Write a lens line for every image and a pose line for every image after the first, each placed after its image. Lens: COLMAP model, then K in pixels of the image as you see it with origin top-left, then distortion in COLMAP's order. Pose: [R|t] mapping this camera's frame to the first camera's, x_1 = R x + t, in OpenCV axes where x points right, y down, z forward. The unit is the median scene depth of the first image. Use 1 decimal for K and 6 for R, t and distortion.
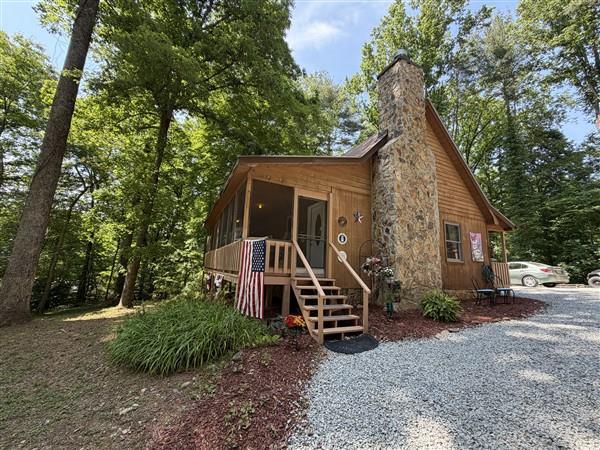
lens RADIAL K [[240.7, 0, 299.4], [0, 240.7, 226.0], [0, 0, 1]] dist [0.002058, 0.000894]
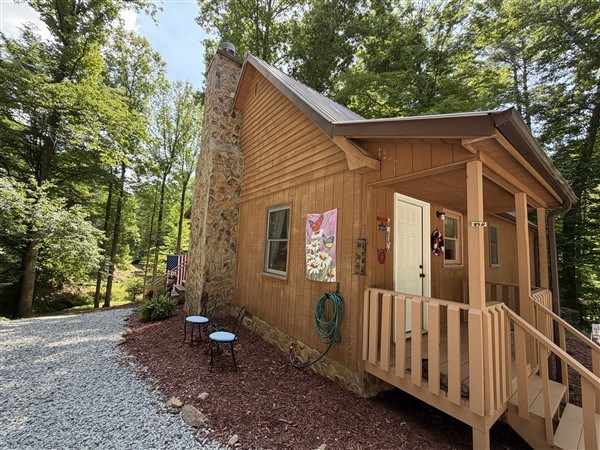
lens RADIAL K [[240.7, 0, 299.0], [0, 240.7, 225.6], [0, 0, 1]] dist [0.002058, 0.000894]
pose [[0.191864, -0.139565, -0.971447, 1.166057], [0.135437, 0.984132, -0.114638, 0.099217], [0.972031, -0.109575, 0.207722, 0.906038]]
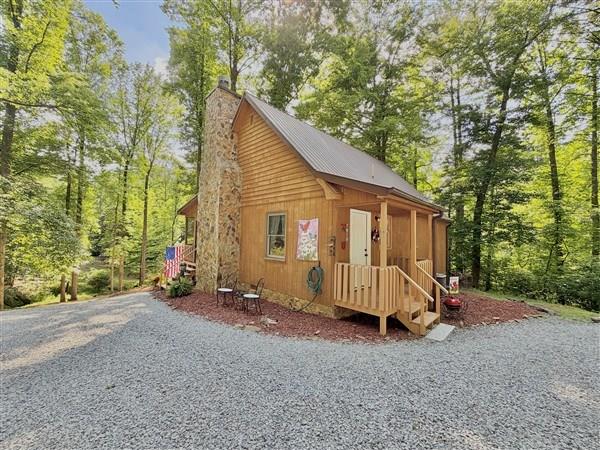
lens RADIAL K [[240.7, 0, 299.9], [0, 240.7, 225.7], [0, 0, 1]] dist [0.002058, 0.000894]
pose [[0.336370, -0.084085, -0.937968, 1.417270], [0.161647, 0.986379, -0.030456, 0.066890], [0.927753, -0.141375, 0.345380, 0.764857]]
